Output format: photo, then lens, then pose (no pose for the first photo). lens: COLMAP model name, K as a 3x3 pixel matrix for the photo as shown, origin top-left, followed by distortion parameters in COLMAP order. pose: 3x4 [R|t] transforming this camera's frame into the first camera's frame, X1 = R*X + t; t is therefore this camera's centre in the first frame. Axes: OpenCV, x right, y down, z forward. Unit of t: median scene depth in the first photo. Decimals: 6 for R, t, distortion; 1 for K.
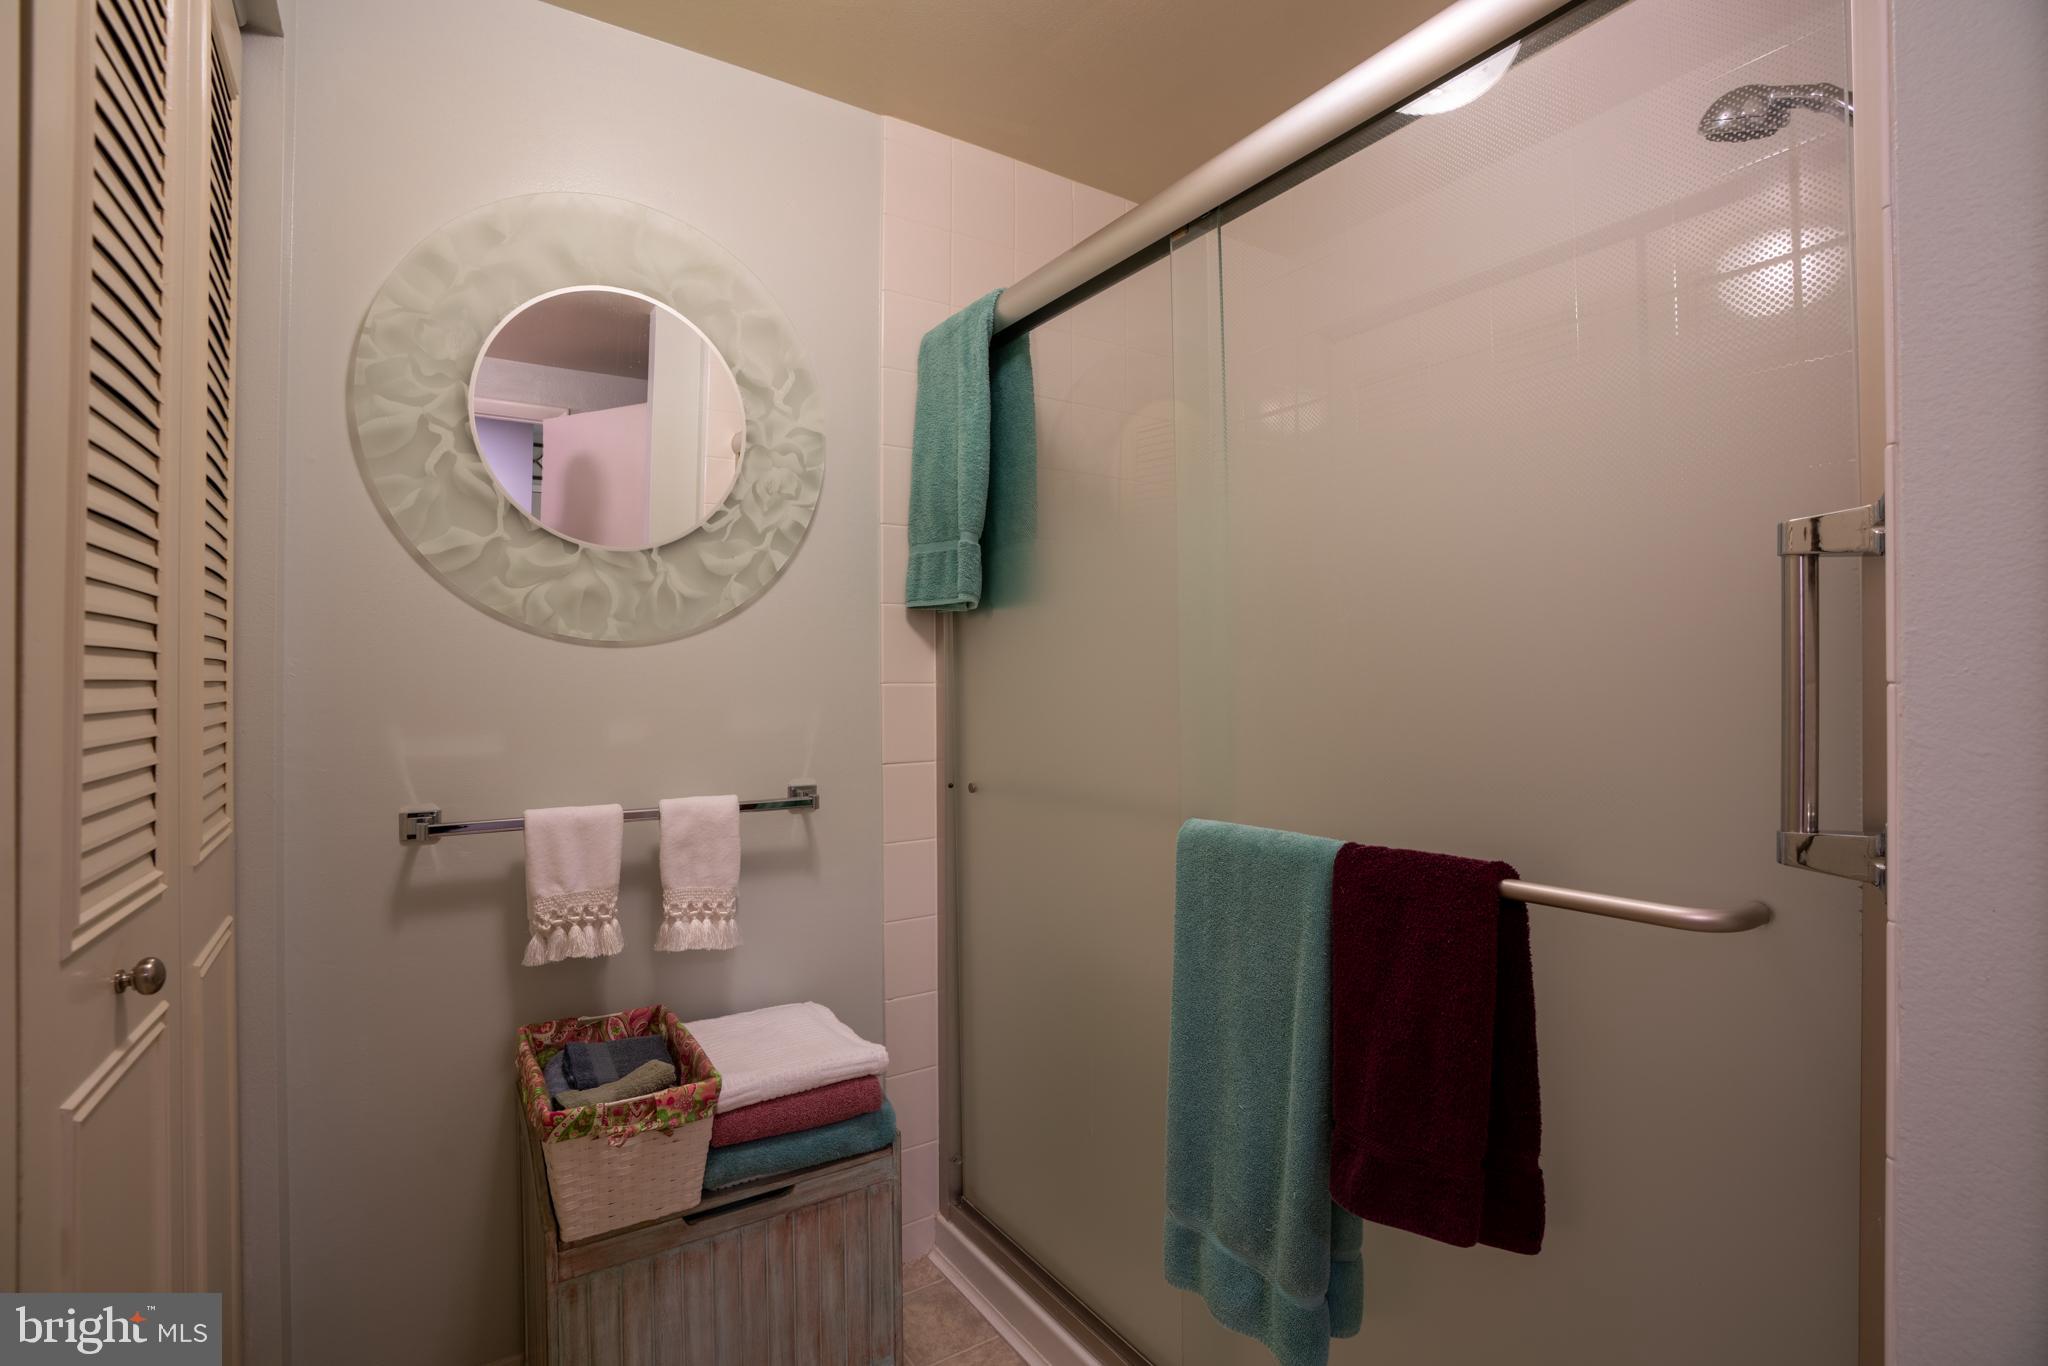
lens RADIAL K [[950.0, 0, 1022.1], [0, 950.0, 670.1], [0, 0, 1]] dist [-0.067667, 0.024026]
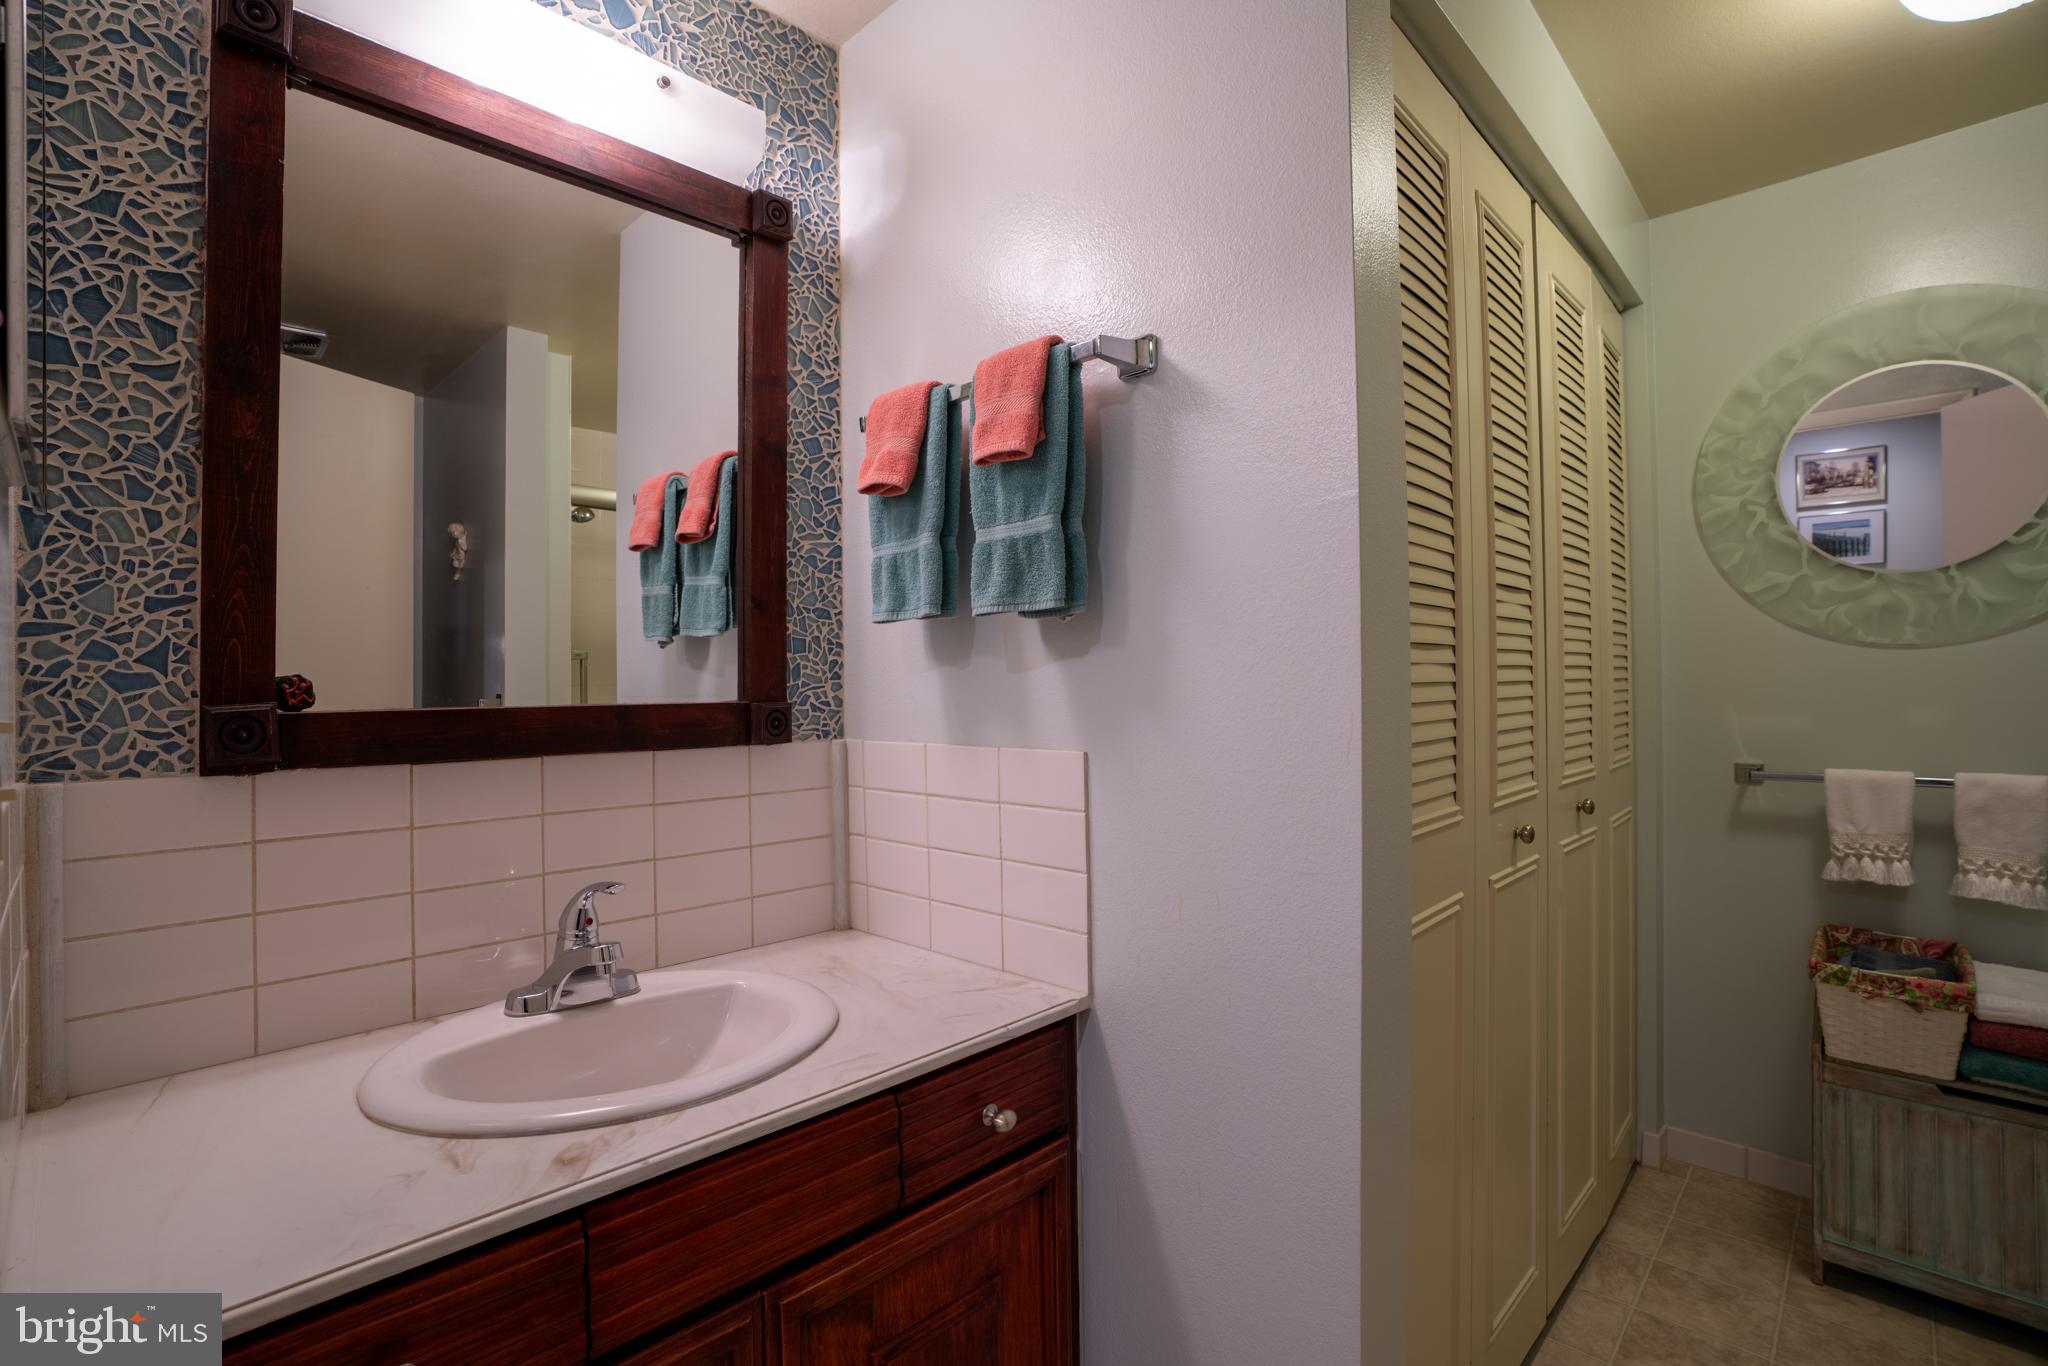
lens RADIAL K [[950.0, 0, 1015.4], [0, 950.0, 675.7], [0, 0, 1]] dist [-0.067667, 0.024026]
pose [[0.232813, -0.003462, -0.972515, 0.518355], [0.020955, 0.999779, 0.001458, -0.016589], [0.972296, -0.020718, 0.232834, -0.499856]]
